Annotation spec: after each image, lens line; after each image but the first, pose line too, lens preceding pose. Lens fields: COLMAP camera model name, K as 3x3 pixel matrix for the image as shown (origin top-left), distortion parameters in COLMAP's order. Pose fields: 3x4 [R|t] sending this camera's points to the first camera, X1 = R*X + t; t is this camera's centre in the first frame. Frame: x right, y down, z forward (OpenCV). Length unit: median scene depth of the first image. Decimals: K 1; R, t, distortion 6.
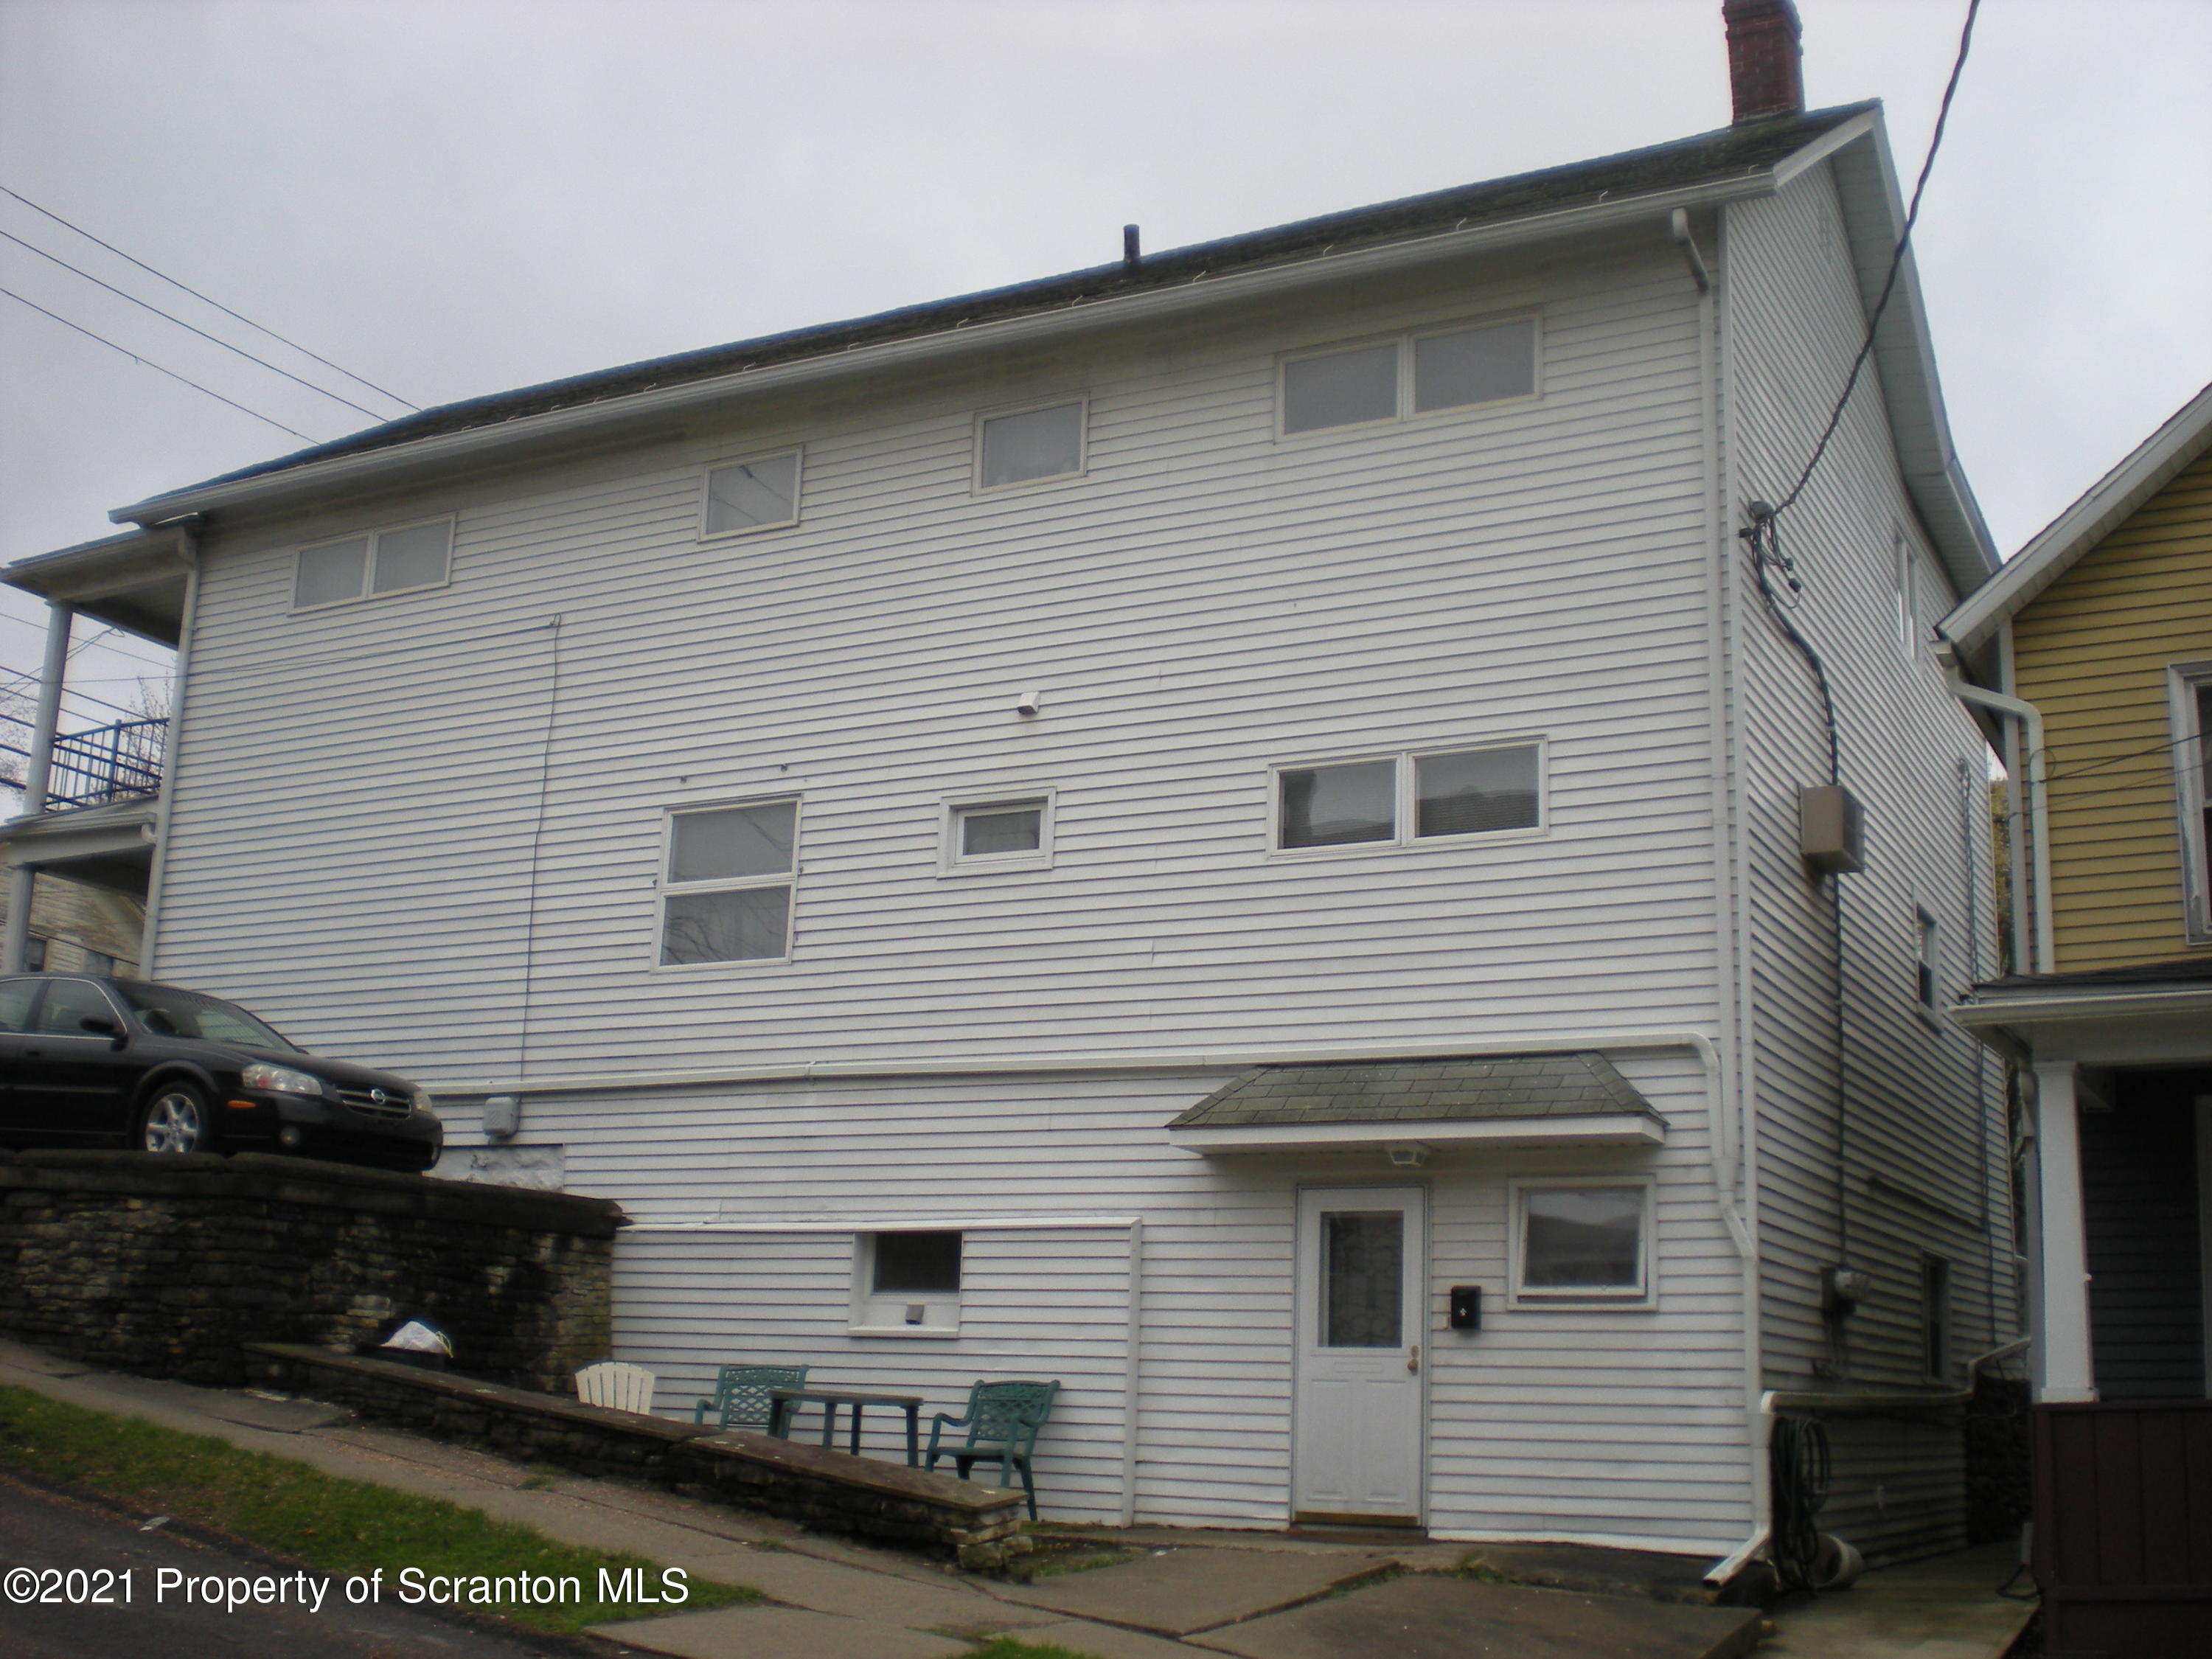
lens RADIAL K [[2412.0, 0, 1106.0], [0, 2412.0, 829.5], [0, 0, 1]] dist [-0.064315, -0.179078]
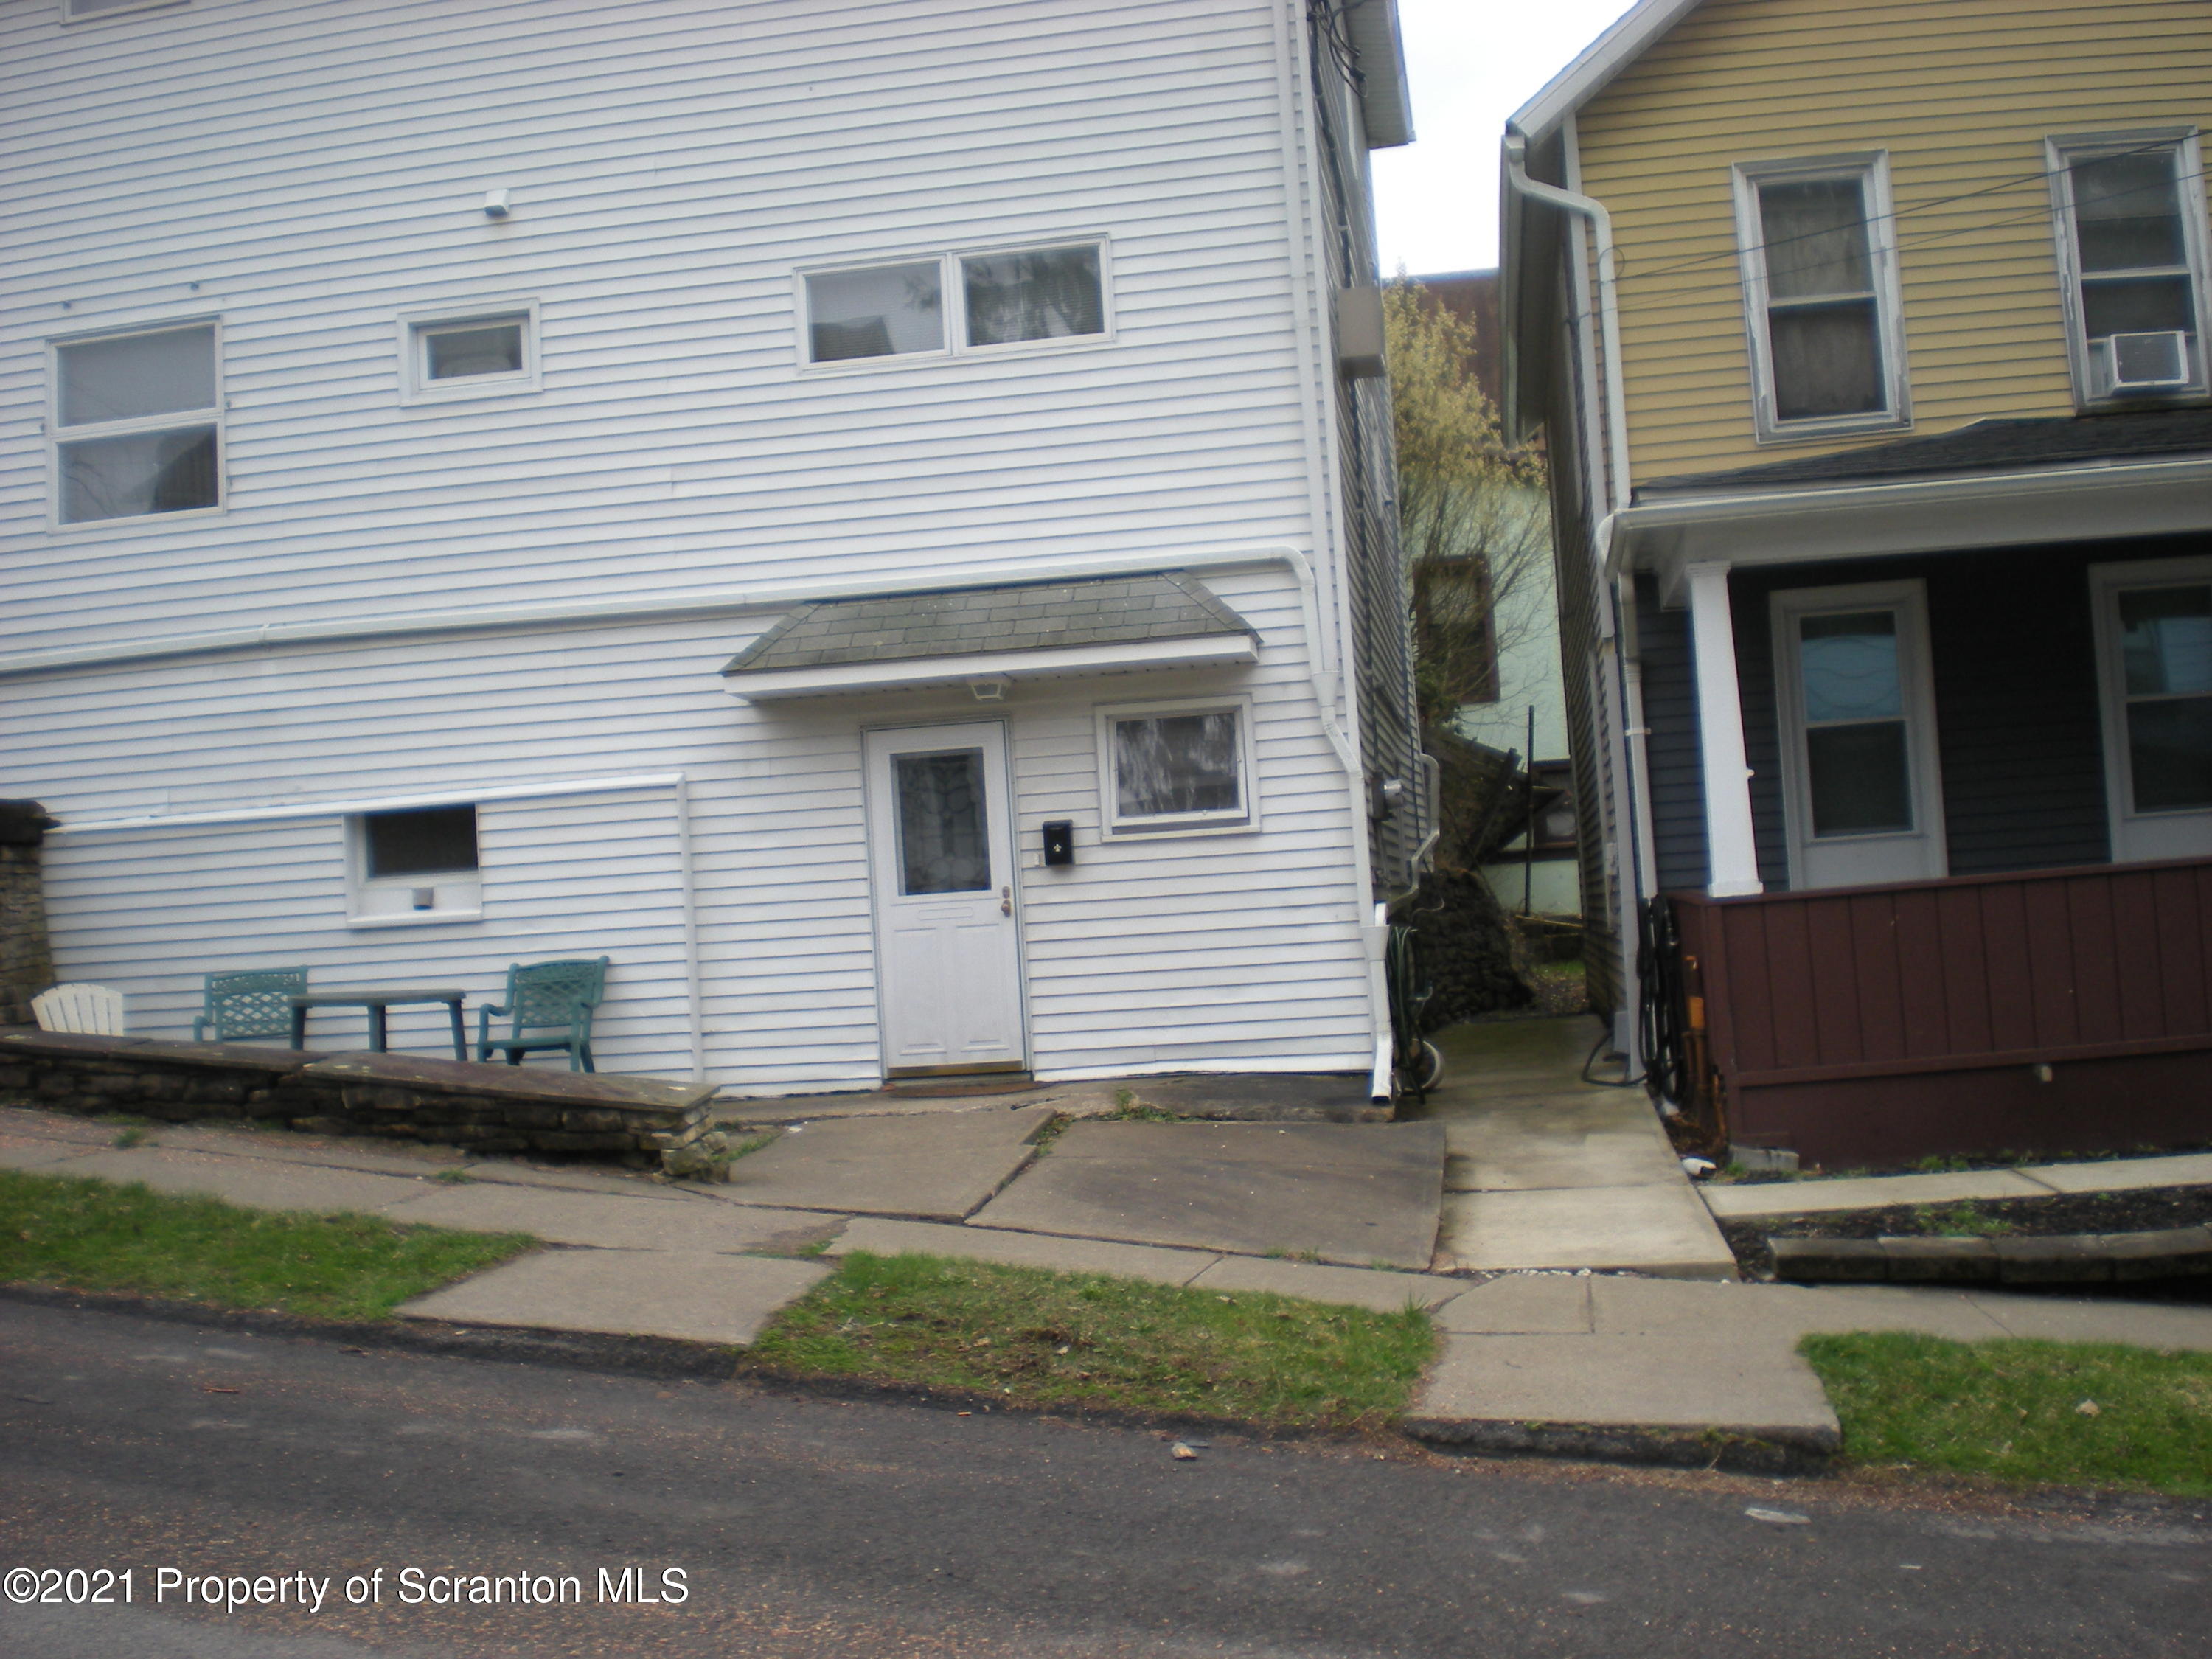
lens RADIAL K [[2399.1, 0, 1106.0], [0, 2399.1, 829.5], [0, 0, 1]] dist [-0.056717, -0.191313]
pose [[0.943371, -0.078208, 0.322389, -0.138234], [0.014975, 0.980862, 0.194127, 0.007857], [-0.331402, -0.178306, 0.926488, 0.104834]]
